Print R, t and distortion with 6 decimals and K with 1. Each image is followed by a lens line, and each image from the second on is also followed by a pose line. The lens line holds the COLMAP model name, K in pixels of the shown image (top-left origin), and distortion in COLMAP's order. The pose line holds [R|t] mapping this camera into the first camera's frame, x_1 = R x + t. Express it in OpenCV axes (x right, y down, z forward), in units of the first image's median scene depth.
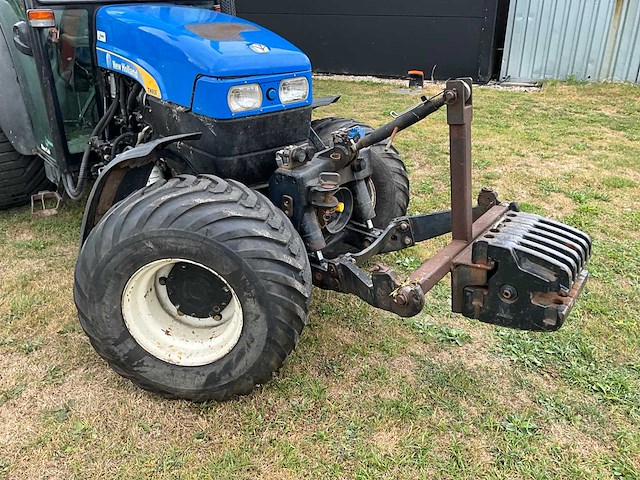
lens RADIAL K [[525.9, 0, 318.1], [0, 525.9, 238.1], [0, 0, 1]] dist [0.103215, -0.191627]
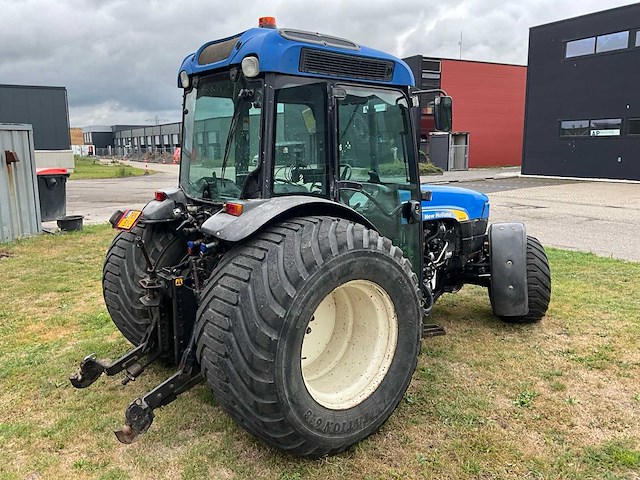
lens RADIAL K [[528.5, 0, 319.1], [0, 528.5, 232.4], [0, 0, 1]] dist [-0.000721, -0.003669]
pose [[-0.038371, -0.155136, 0.987148, -2.572918], [0.430817, 0.888779, 0.156423, -0.877092], [-0.901623, 0.431282, 0.032732, 1.625047]]
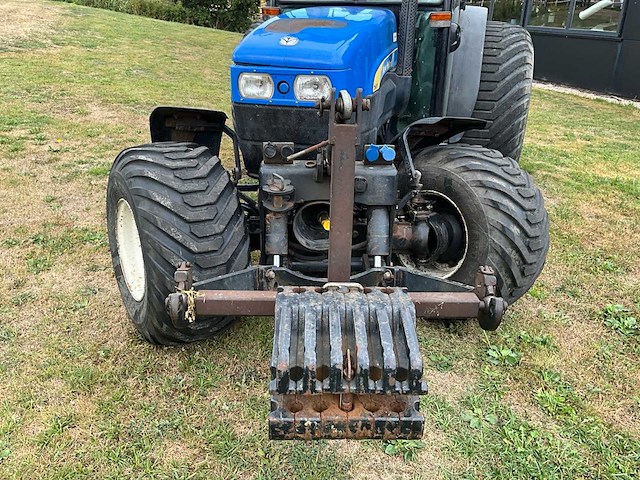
lens RADIAL K [[525.9, 0, 318.1], [0, 525.9, 238.1], [0, 0, 1]] dist [0.103215, -0.191627]
pose [[0.619583, 0.326638, -0.713739, 0.752548], [-0.358714, 0.926623, 0.112670, -0.147854], [0.698169, 0.186220, 0.691290, 0.418467]]
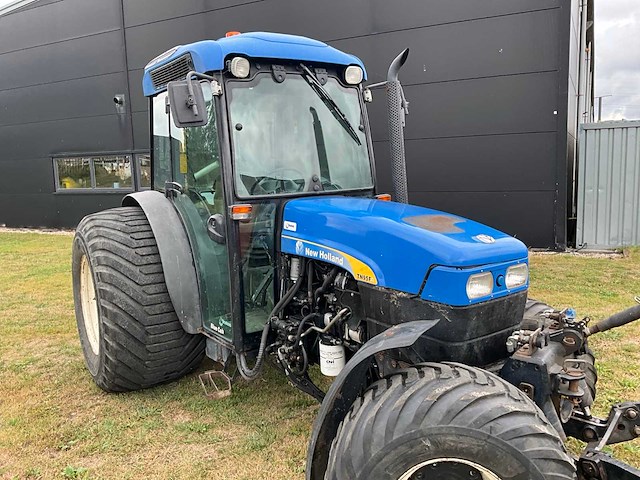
lens RADIAL K [[525.9, 0, 318.1], [0, 525.9, 238.1], [0, 0, 1]] dist [0.103215, -0.191627]
pose [[0.997604, -0.019273, -0.066451, -0.370912], [-0.001427, 0.954486, -0.298252, -0.043949], [0.069174, 0.297632, 0.952171, -0.024149]]
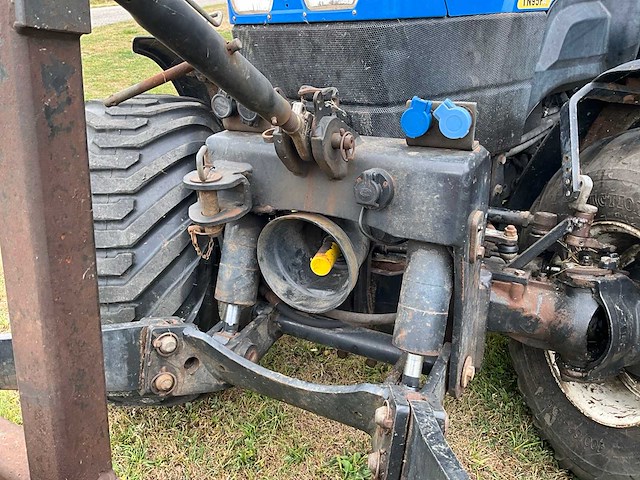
lens RADIAL K [[525.9, 0, 318.1], [0, 525.9, 238.1], [0, 0, 1]] dist [0.103215, -0.191627]
pose [[0.145770, 0.393713, -0.907602, 0.477144], [-0.395969, 0.863933, 0.311173, -0.236546], [0.906620, 0.314022, 0.281834, 0.967541]]
